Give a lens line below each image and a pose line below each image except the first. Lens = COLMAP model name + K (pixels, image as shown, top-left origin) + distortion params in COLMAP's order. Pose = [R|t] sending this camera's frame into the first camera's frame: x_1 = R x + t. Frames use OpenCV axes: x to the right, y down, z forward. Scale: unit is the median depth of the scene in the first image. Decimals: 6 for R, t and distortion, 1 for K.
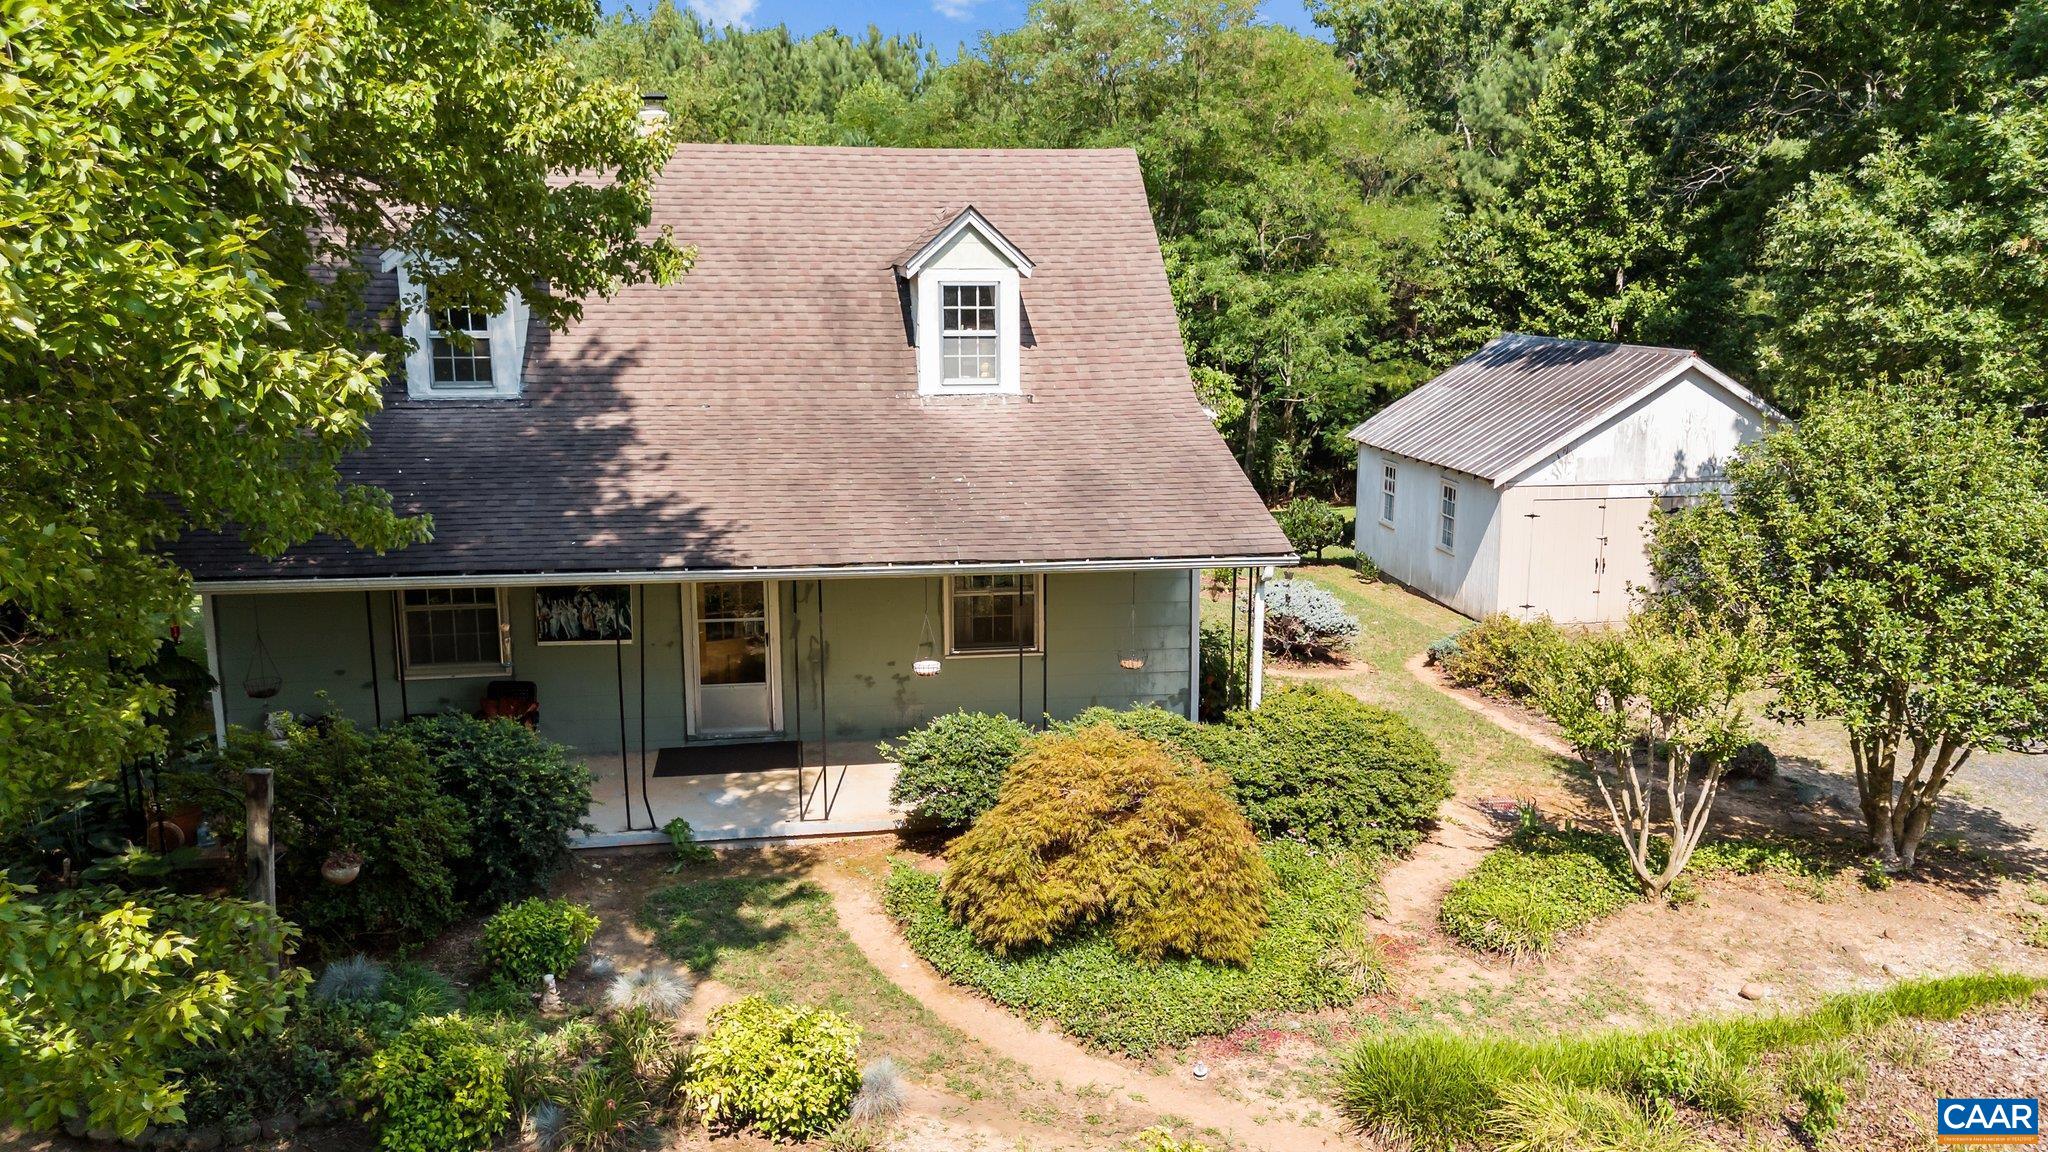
lens RADIAL K [[1509.5, 0, 1024.0], [0, 1509.5, 576.0], [0, 0, 1]] dist [0.077300, -0.119471]
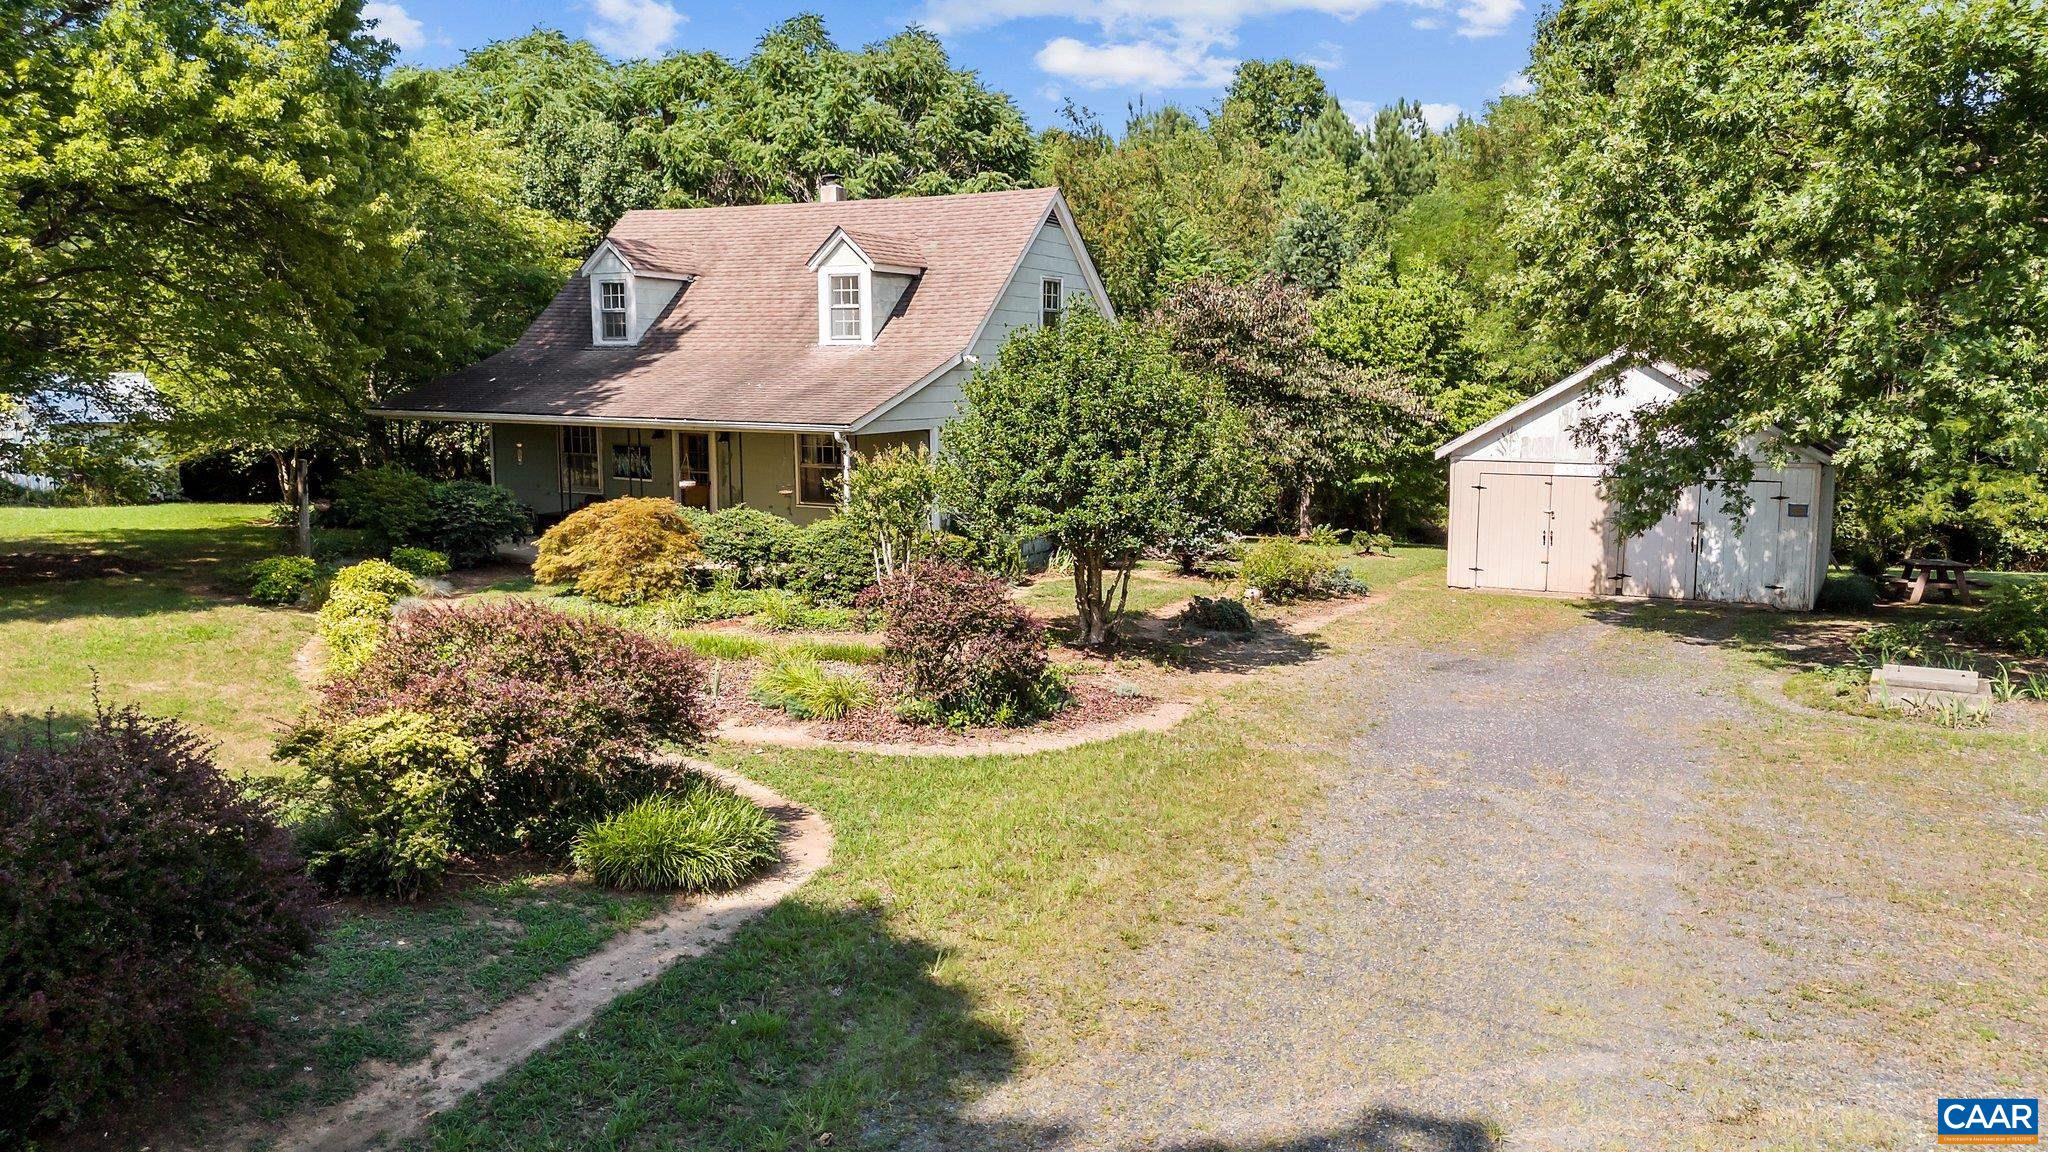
lens RADIAL K [[1509.5, 0, 1024.0], [0, 1509.5, 576.0], [0, 0, 1]] dist [0.077300, -0.119471]
pose [[0.794545, 0.085459, -0.601162, 1.188260], [-0.120450, 0.992554, -0.018099, 0.136317], [0.595139, 0.086791, 0.798922, -0.137684]]
